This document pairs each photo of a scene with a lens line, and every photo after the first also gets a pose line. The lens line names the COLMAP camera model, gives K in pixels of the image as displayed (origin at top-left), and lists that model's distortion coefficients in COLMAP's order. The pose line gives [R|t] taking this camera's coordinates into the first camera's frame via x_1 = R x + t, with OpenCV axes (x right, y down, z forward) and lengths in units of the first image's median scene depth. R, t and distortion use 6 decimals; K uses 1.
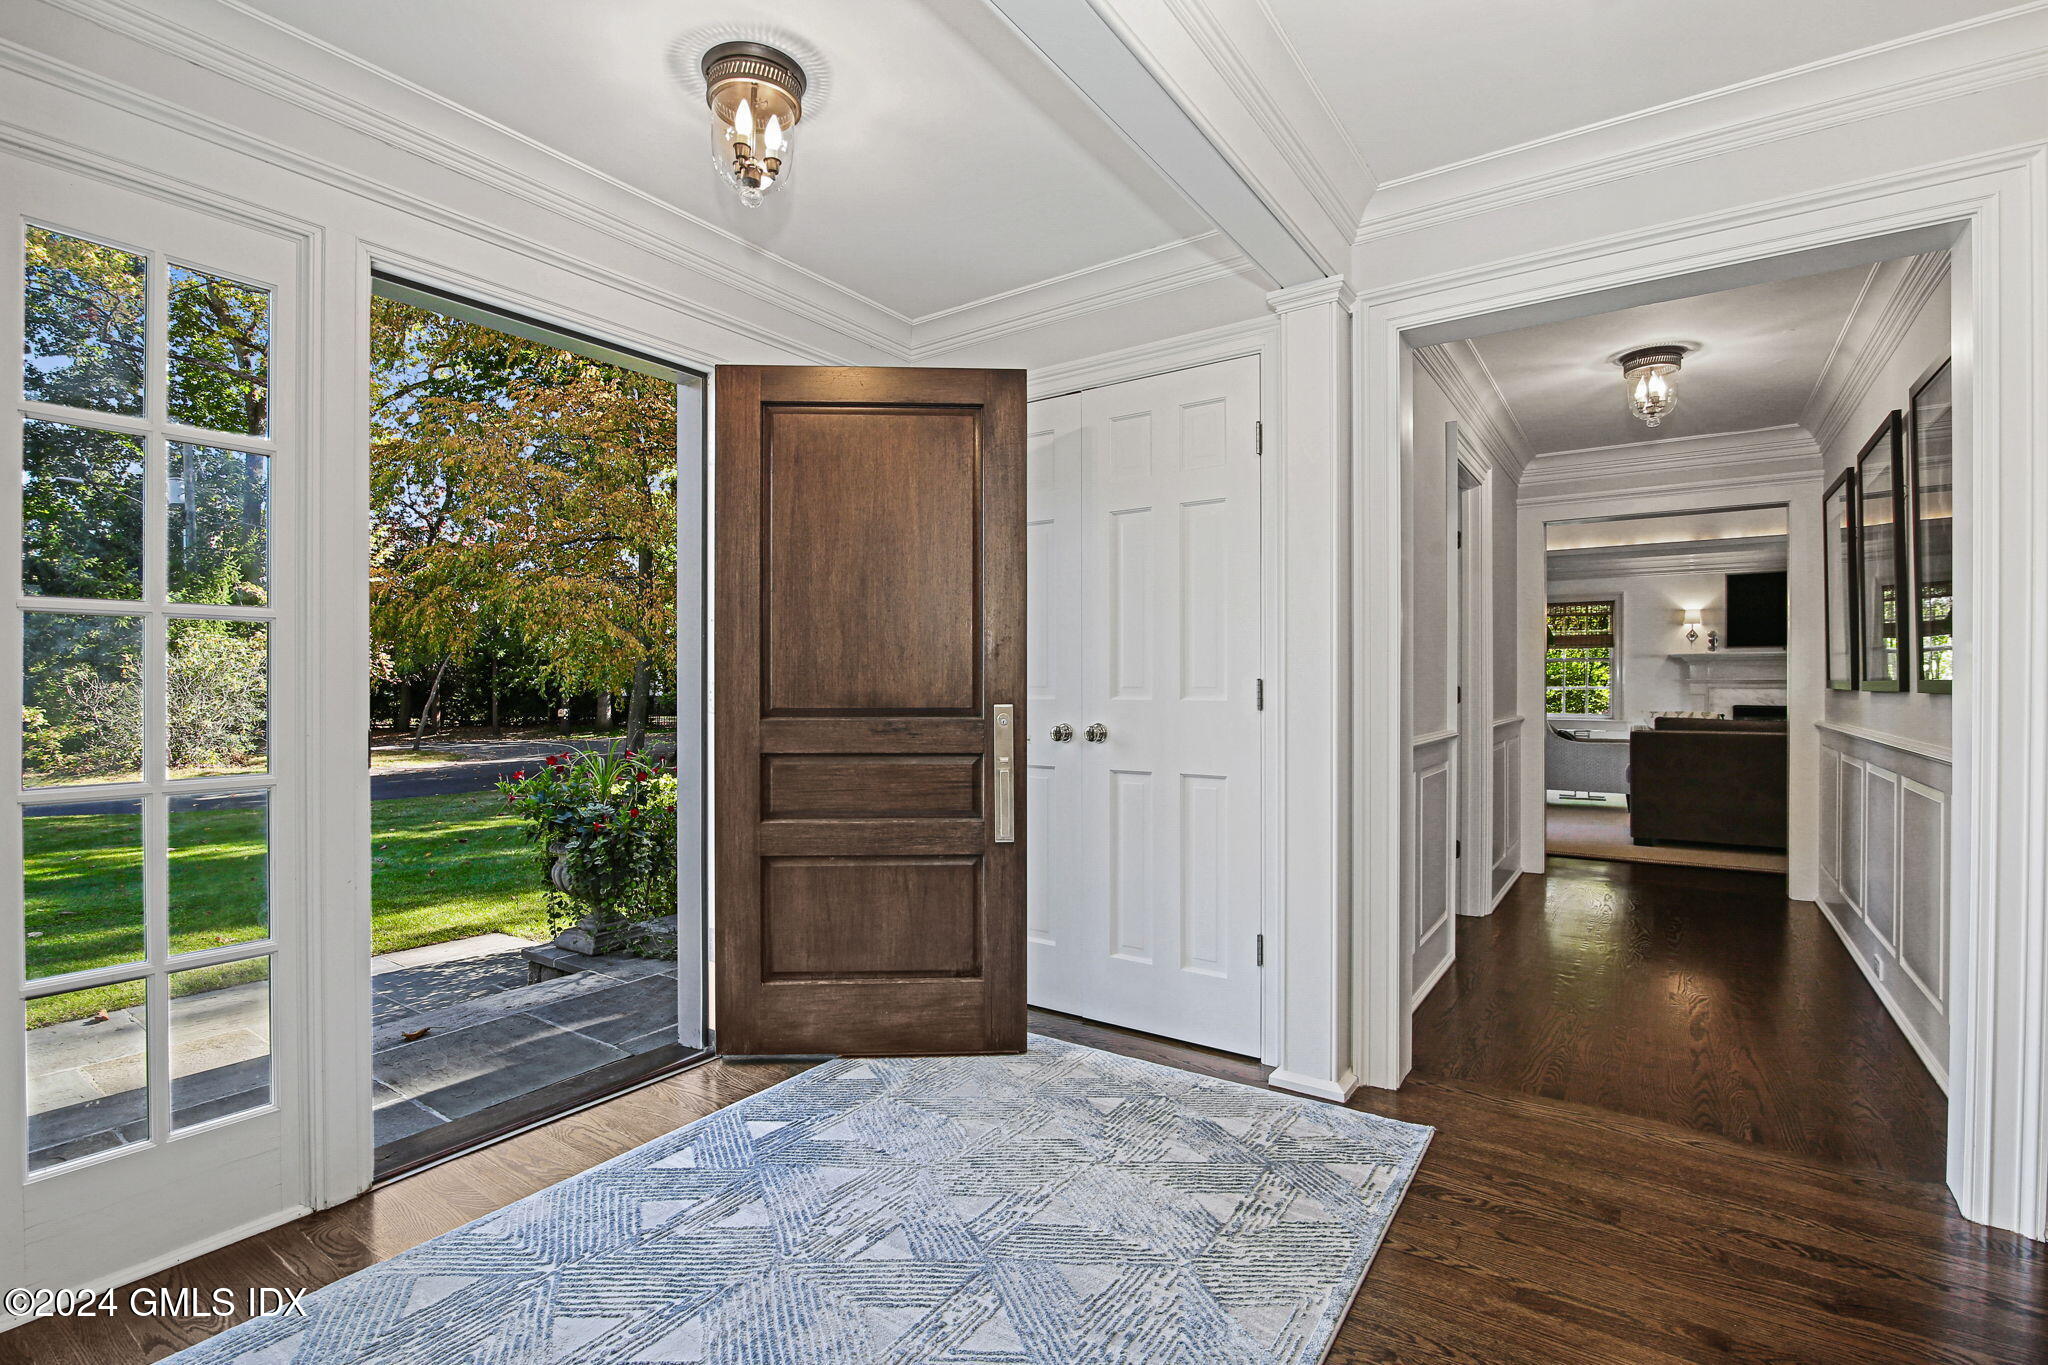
lens RADIAL K [[948.6, 0, 1018.1], [0, 948.6, 677.7], [0, 0, 1]] dist [-0.017261, 0.000267]
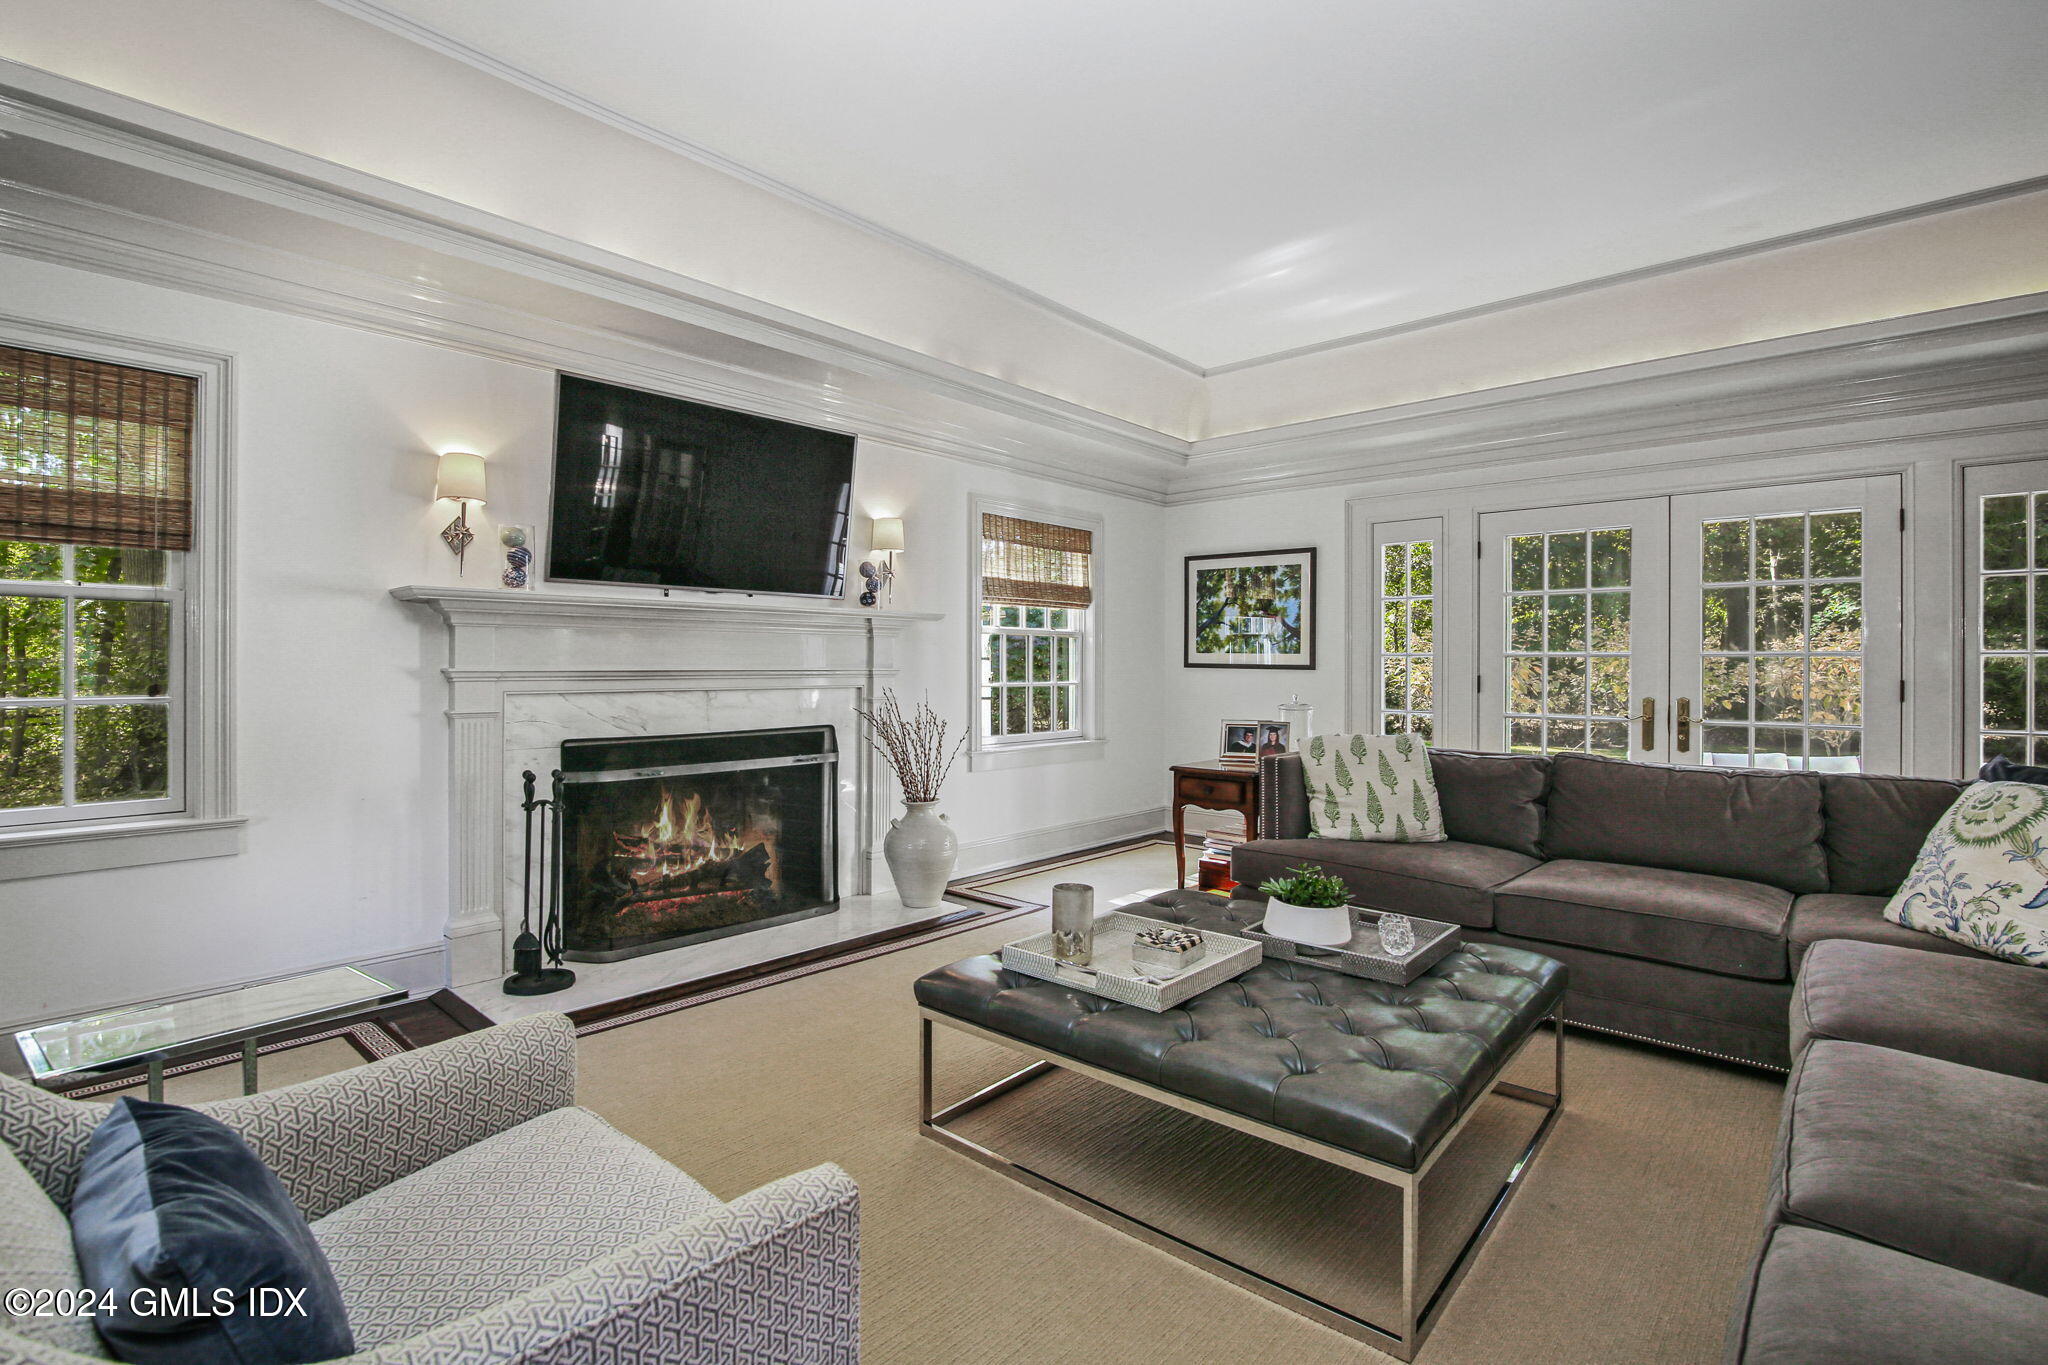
lens RADIAL K [[948.6, 0, 1035.3], [0, 948.6, 666.7], [0, 0, 1]] dist [-0.017261, 0.000267]
pose [[0.113053, 0.002068, 0.993587, 0.408645], [-0.008876, 0.999960, -0.001071, 0.000017], [-0.993549, -0.008698, 0.113067, 0.758613]]
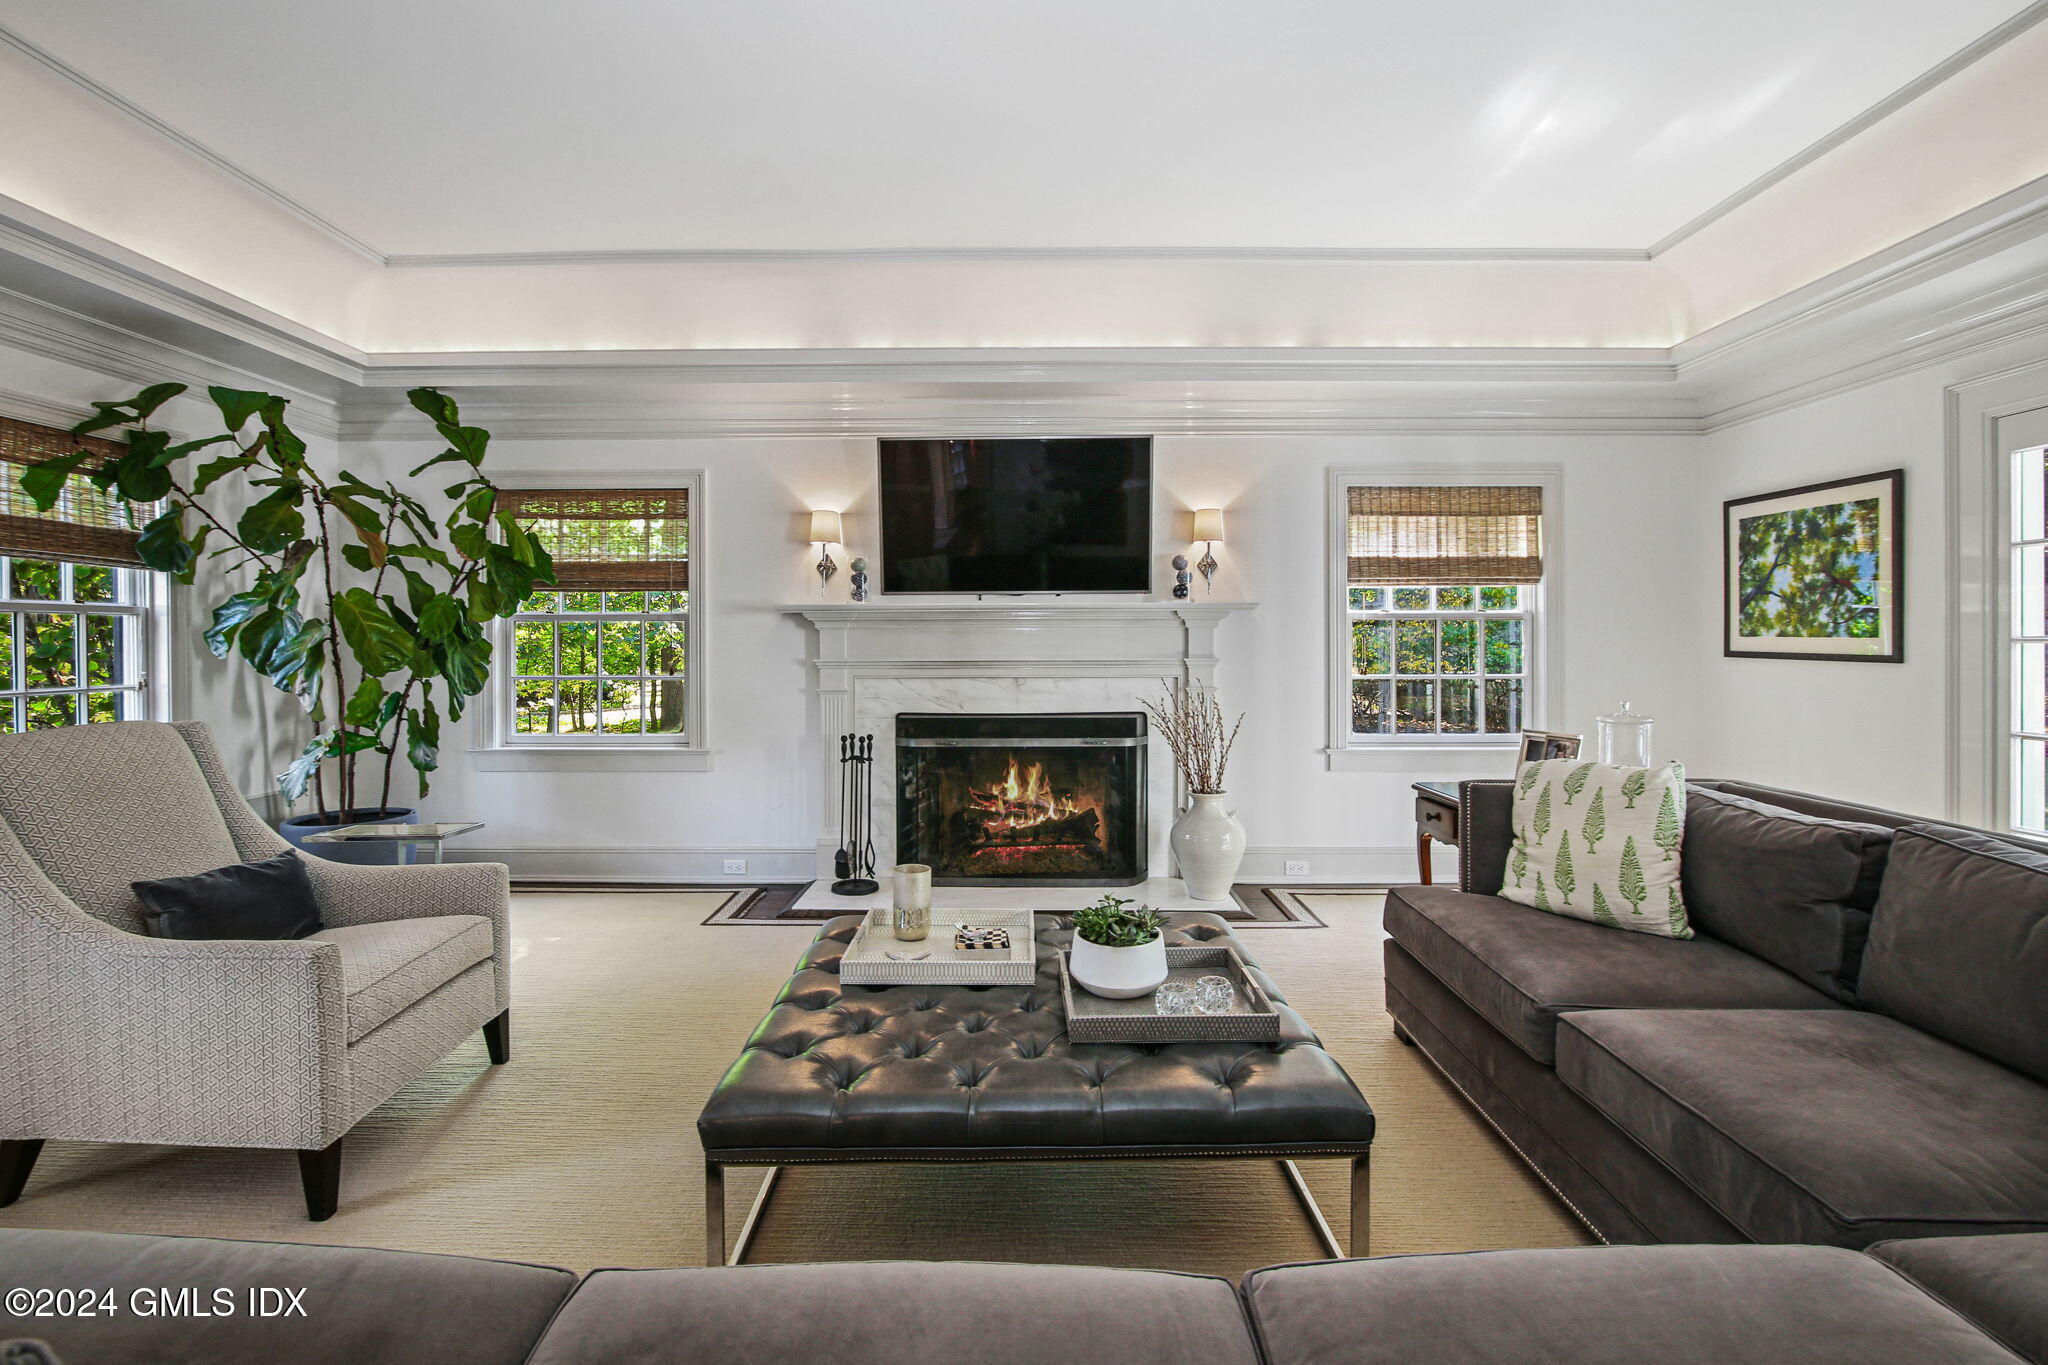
lens RADIAL K [[948.6, 0, 1055.4], [0, 948.6, 672.9], [0, 0, 1]] dist [-0.017261, 0.000267]
pose [[0.813471, -0.018656, 0.581306, 0.530408], [-0.003181, 0.999328, 0.036523, -0.008979], [-0.581597, -0.031560, 0.812865, 0.538128]]
